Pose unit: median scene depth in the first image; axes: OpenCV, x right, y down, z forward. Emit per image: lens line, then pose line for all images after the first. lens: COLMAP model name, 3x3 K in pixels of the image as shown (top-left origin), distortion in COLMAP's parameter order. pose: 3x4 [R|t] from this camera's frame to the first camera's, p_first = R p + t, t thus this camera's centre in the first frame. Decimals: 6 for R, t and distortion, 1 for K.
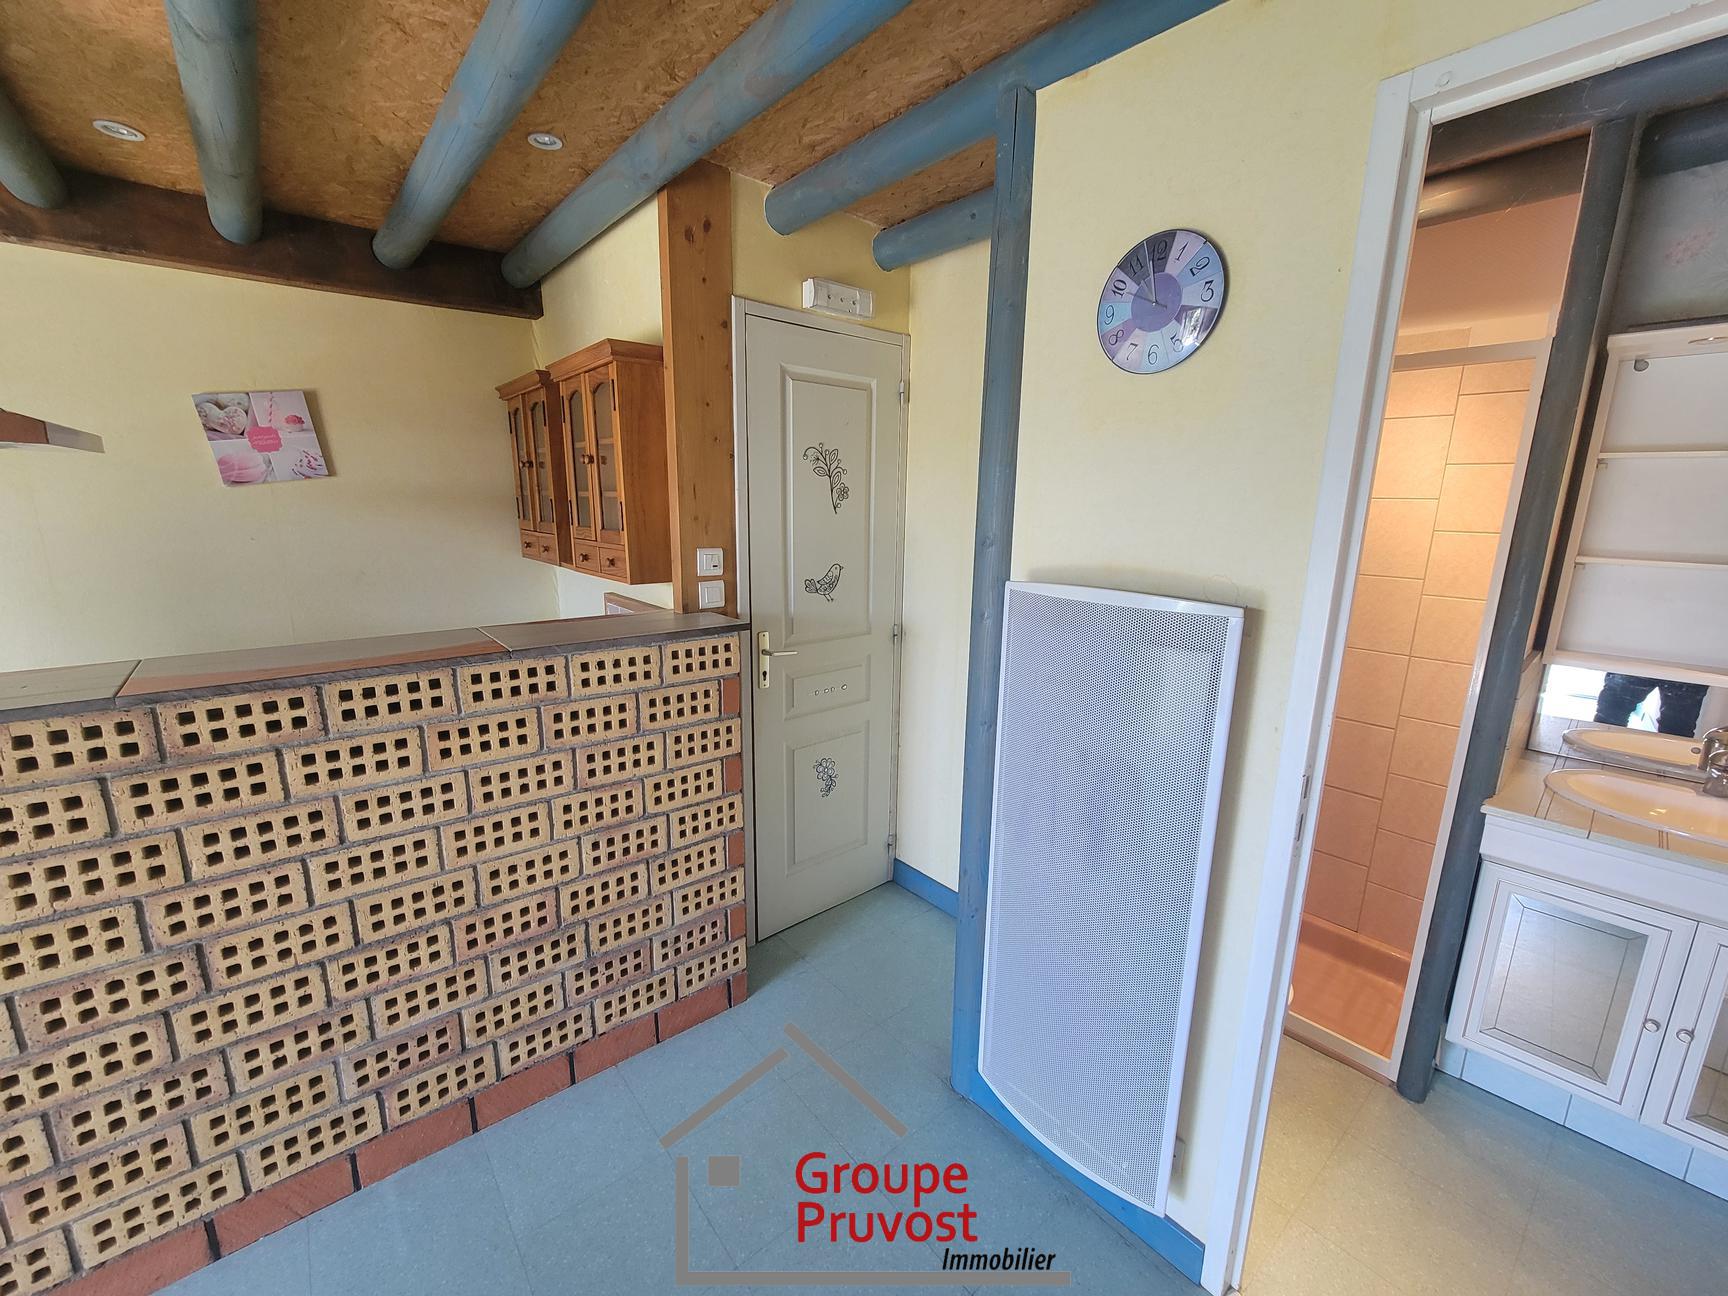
lens RADIAL K [[704.7, 0, 868.4], [0, 704.7, 655.2], [0, 0, 1]] dist [0.000280, 0.000020]
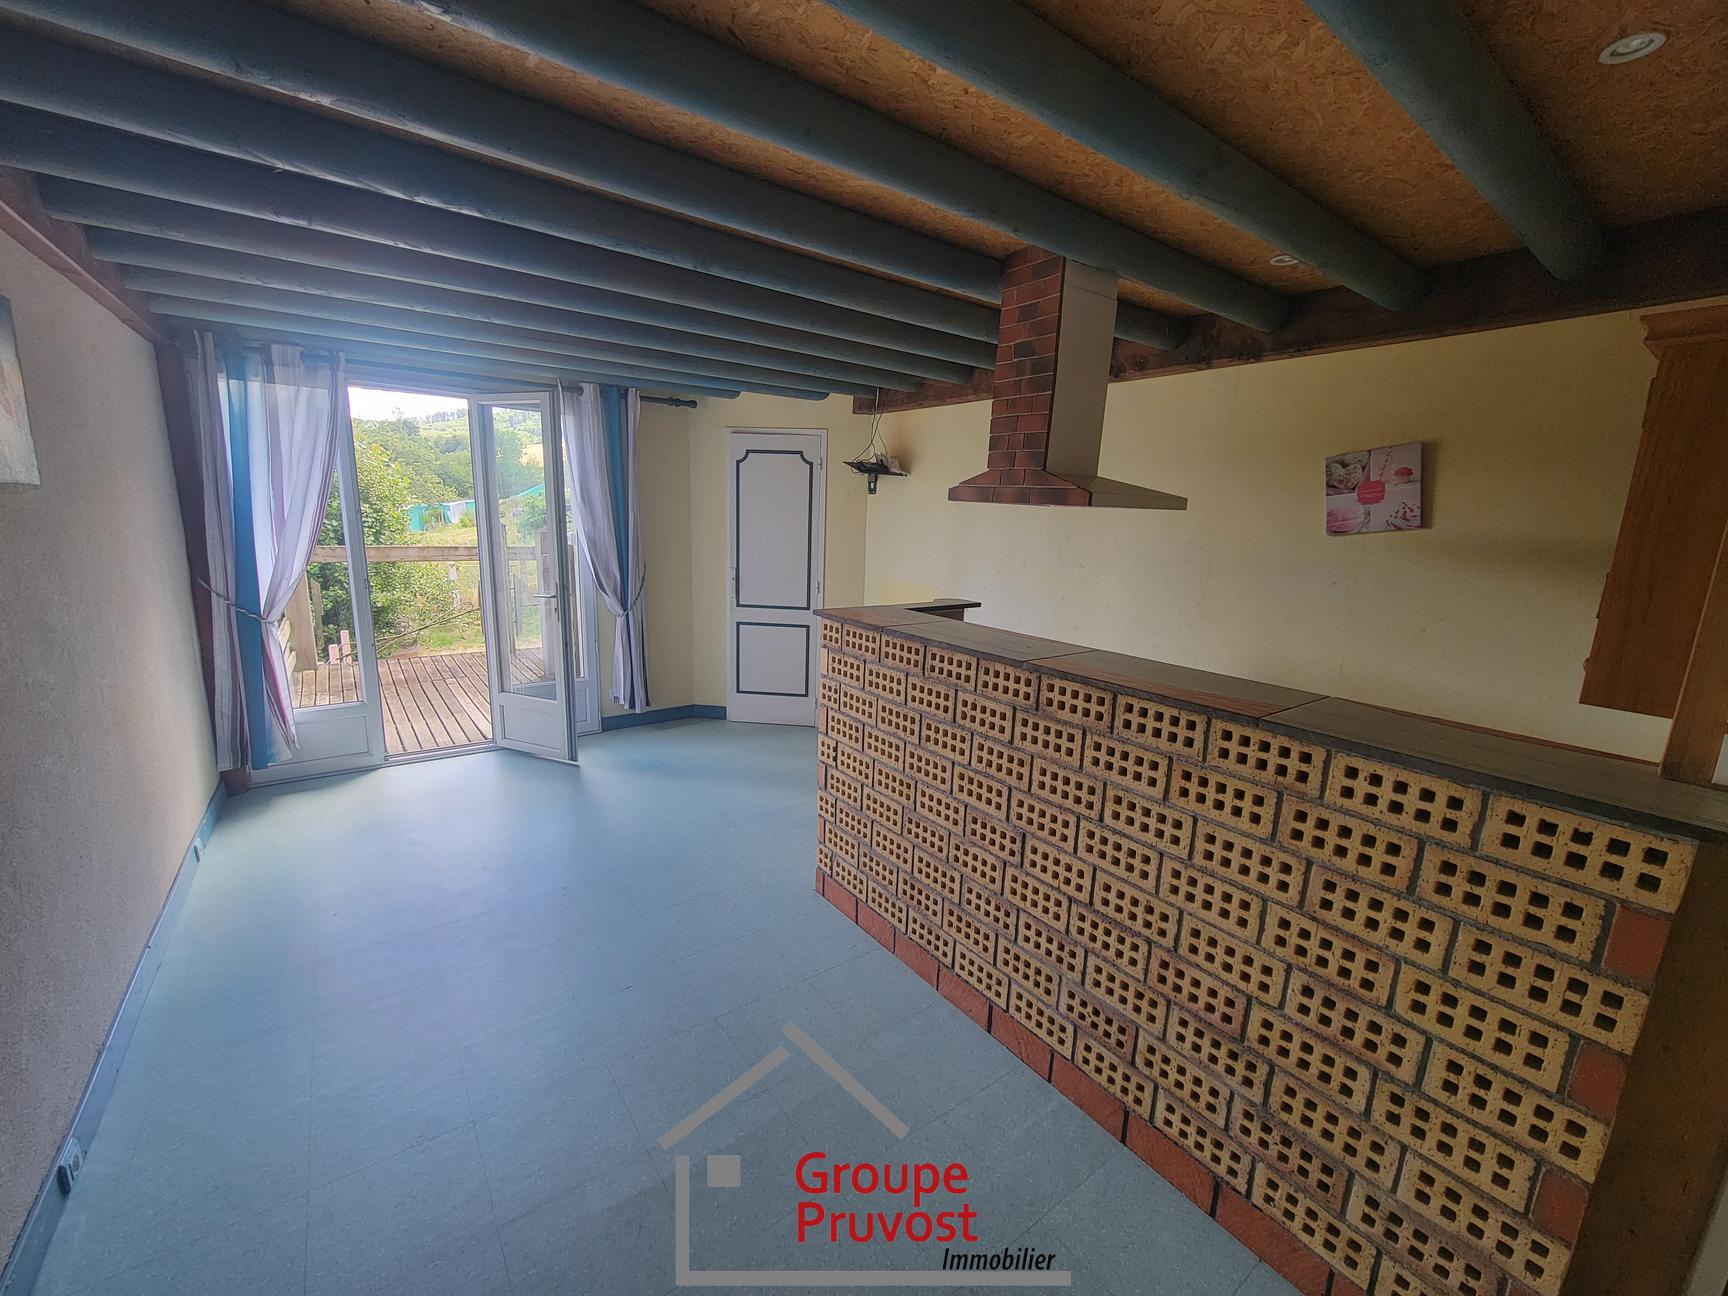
lens RADIAL K [[702.3, 0, 858.8], [0, 702.3, 654.6], [0, 0, 1]] dist [-0.000547, -0.000740]
pose [[-0.062145, 0.185662, -0.980647, 0.388528], [-0.249646, 0.948421, 0.195381, -0.130413], [0.966341, 0.256956, -0.012590, 0.484225]]
